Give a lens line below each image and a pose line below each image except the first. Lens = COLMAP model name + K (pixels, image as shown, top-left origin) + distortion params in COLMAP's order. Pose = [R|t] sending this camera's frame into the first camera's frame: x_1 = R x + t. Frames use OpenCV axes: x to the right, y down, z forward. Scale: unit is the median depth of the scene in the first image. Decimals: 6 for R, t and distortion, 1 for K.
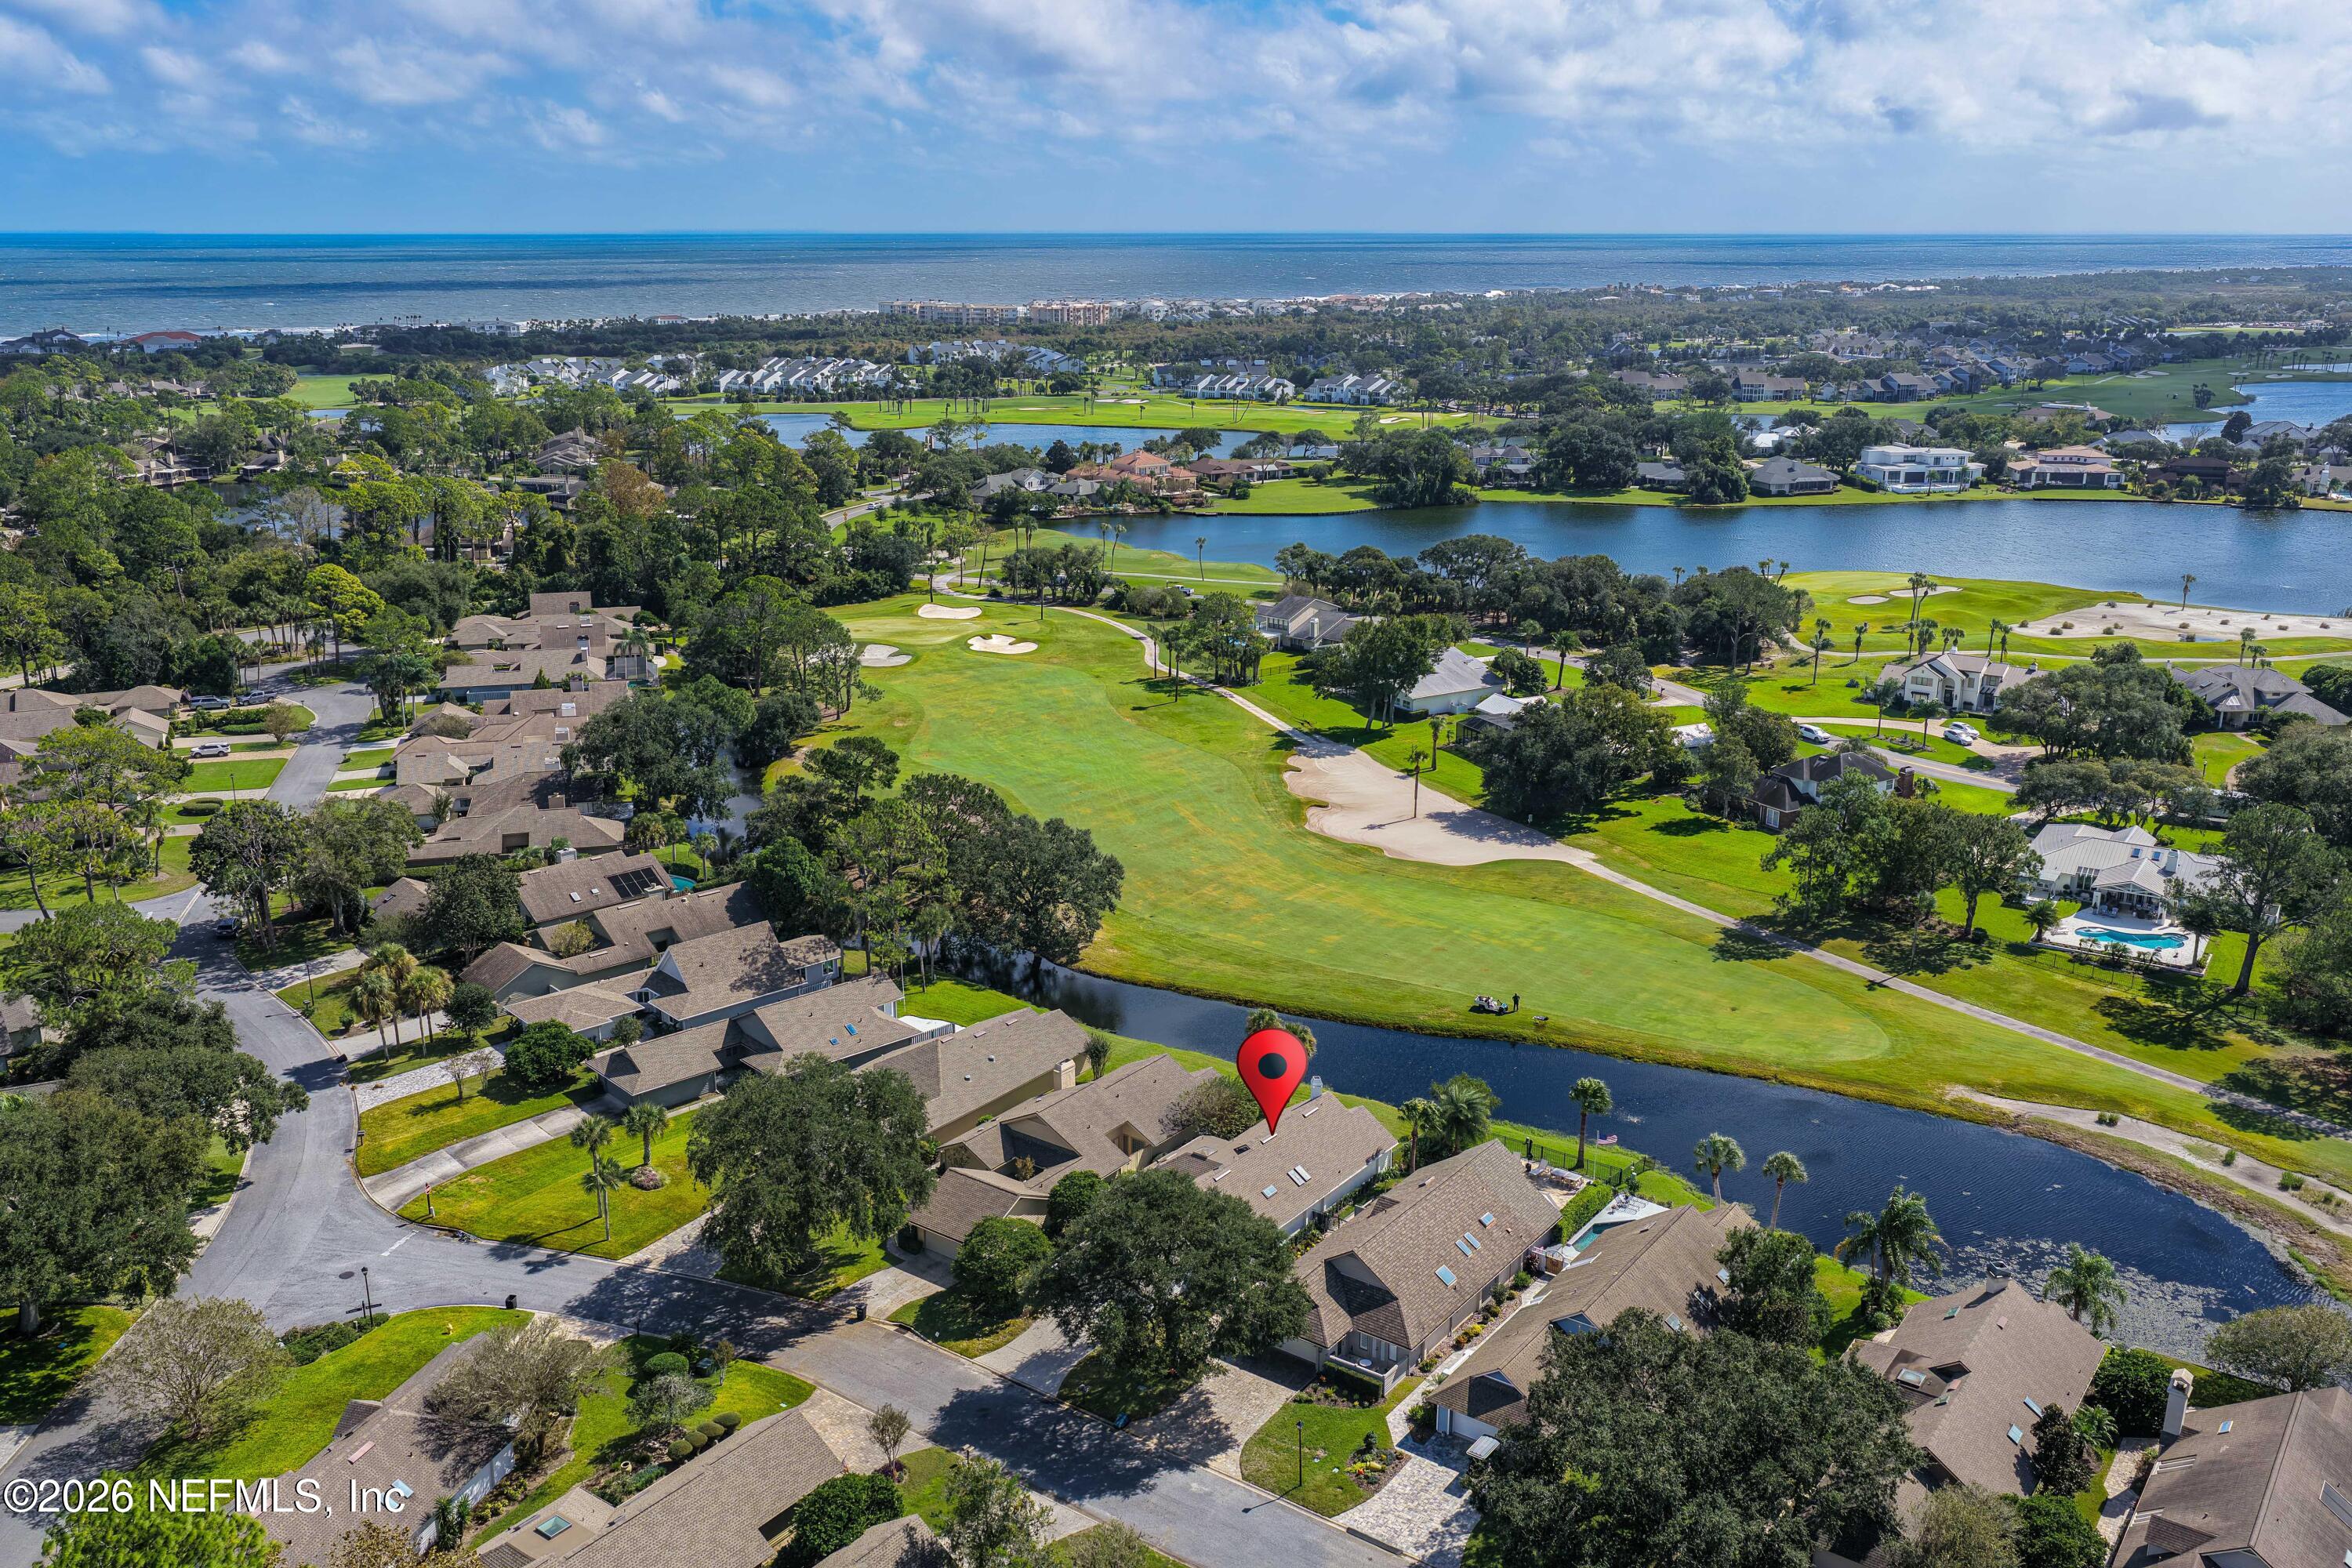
lens RADIAL K [[1986.0, 0, 1181.0], [0, 1986.0, 780.2], [0, 0, 1]] dist [-0.012292, 0.030105]
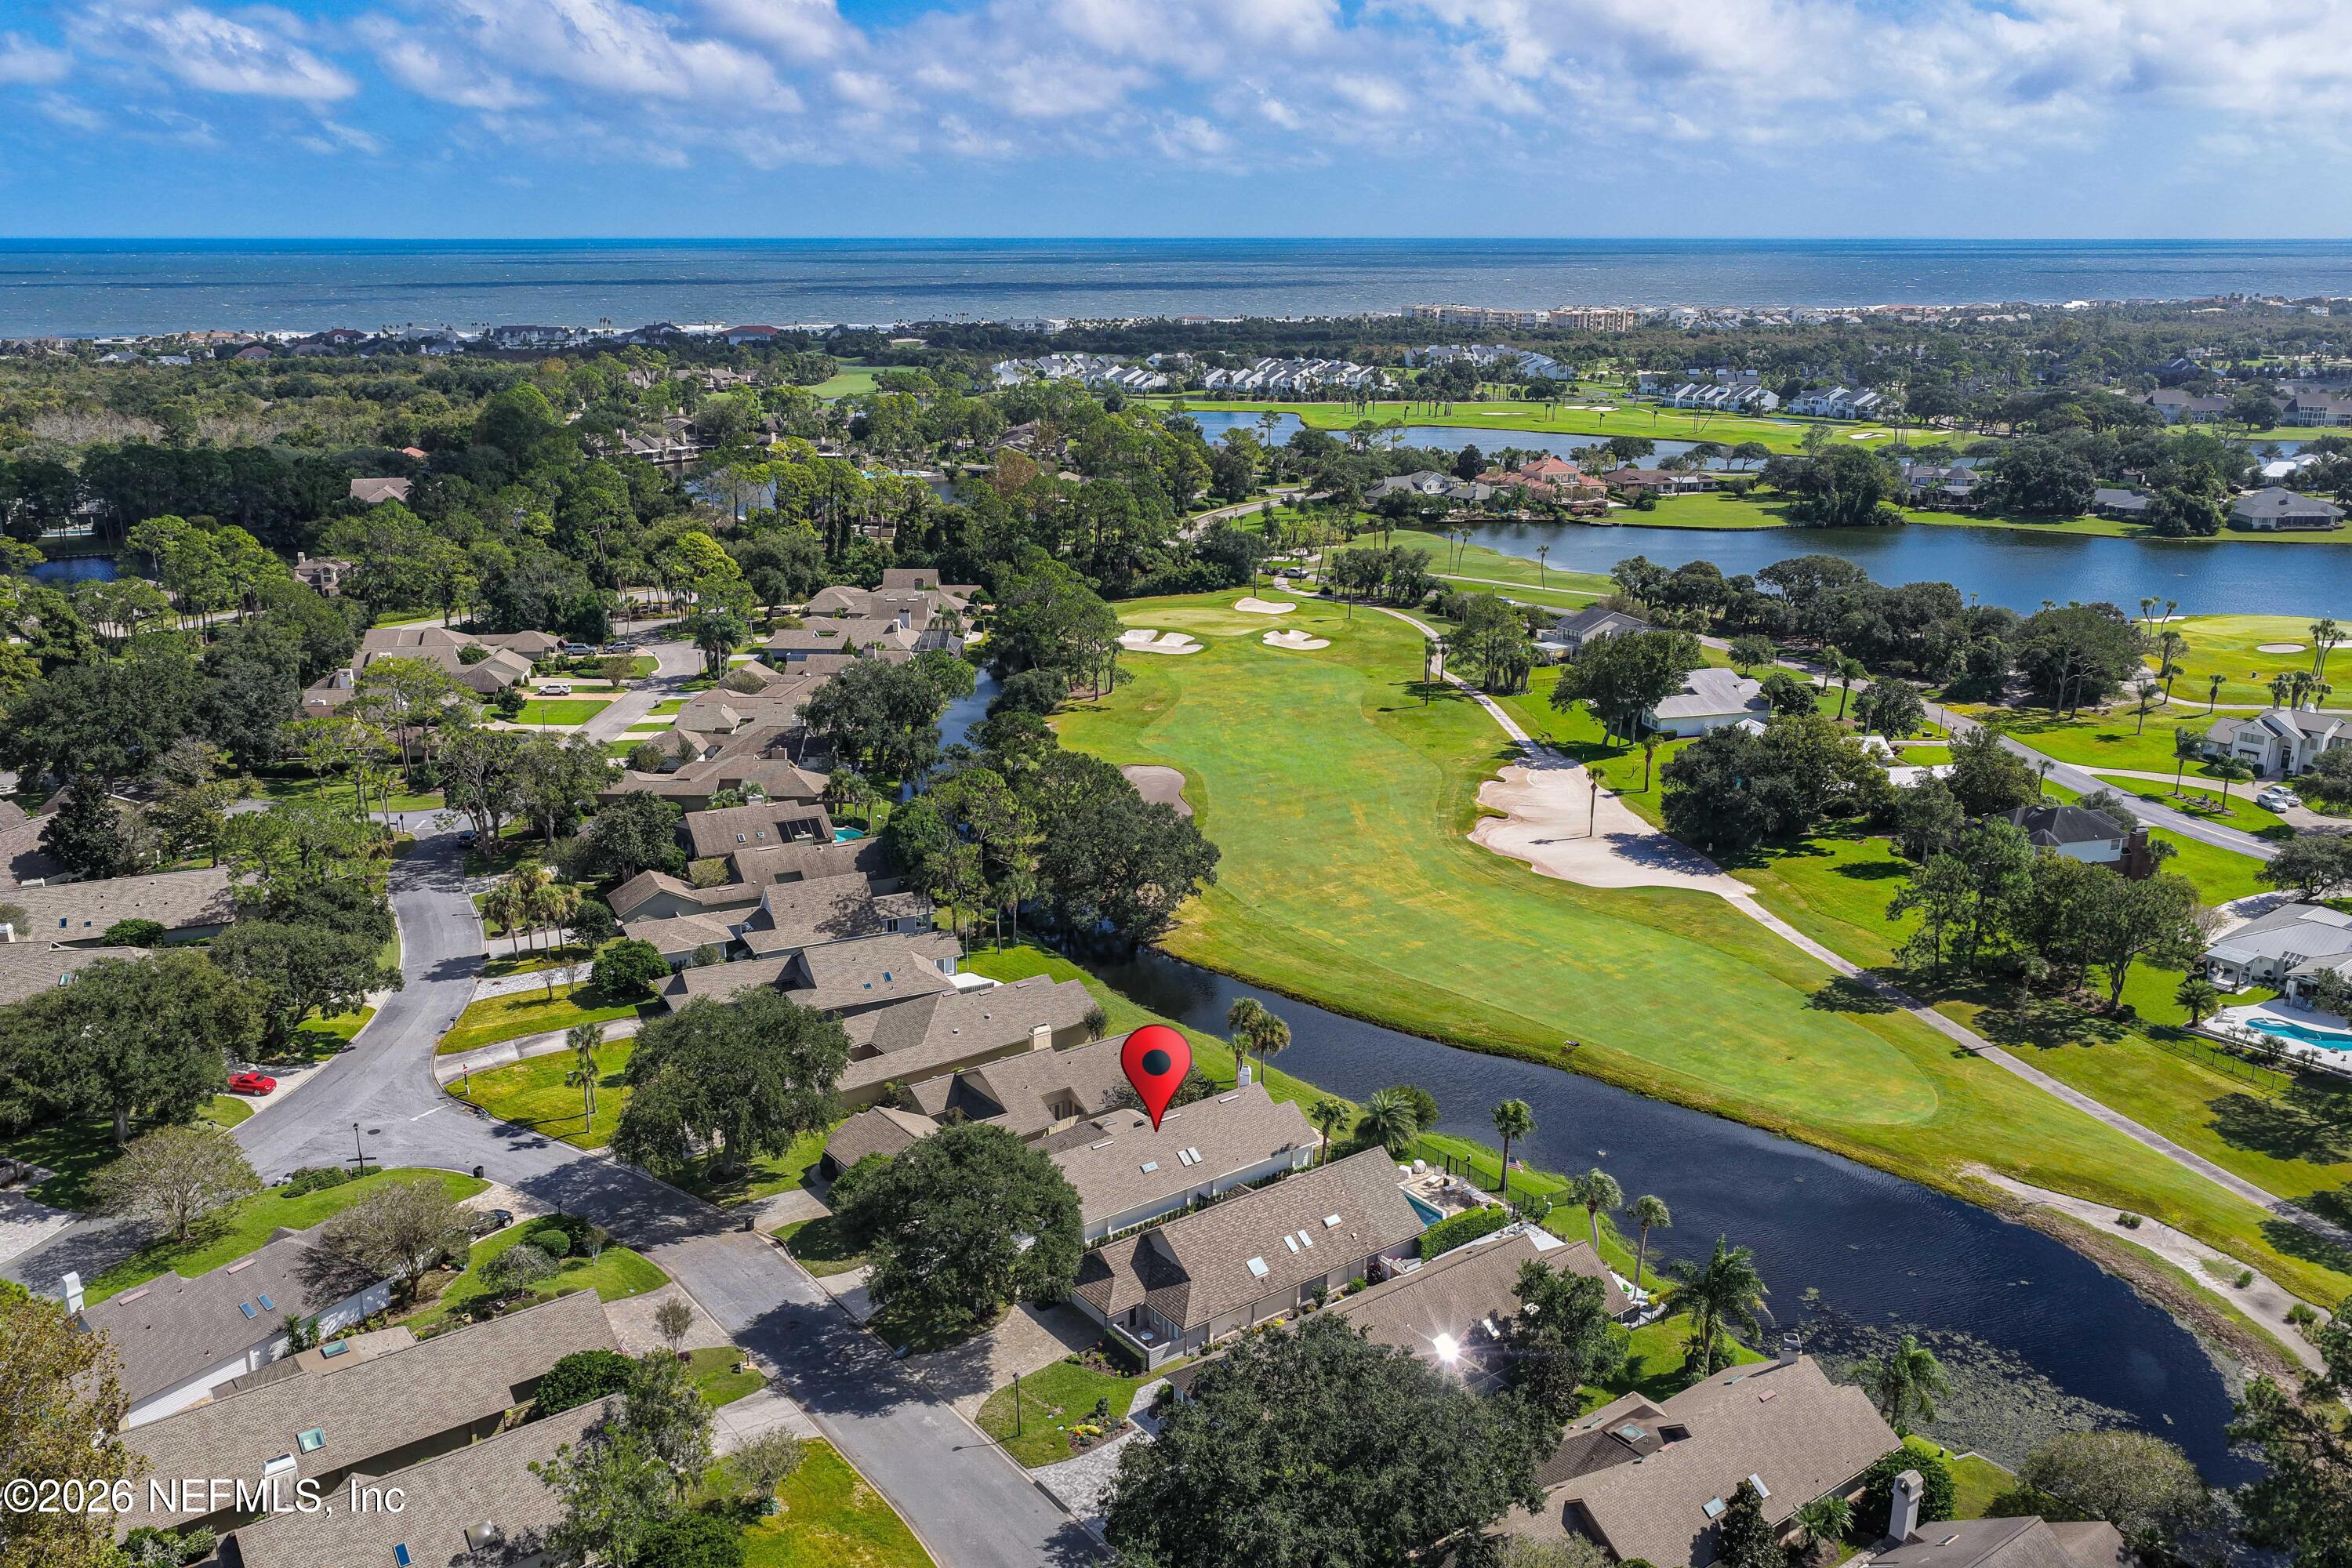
lens RADIAL K [[1986.0, 0, 1191.2], [0, 1986.0, 787.7], [0, 0, 1]] dist [-0.012292, 0.030105]
pose [[0.956895, 0.078503, -0.279622, 0.166335], [-0.078202, 0.996862, 0.012250, -0.001279], [0.279706, 0.010145, 0.960032, 0.009008]]
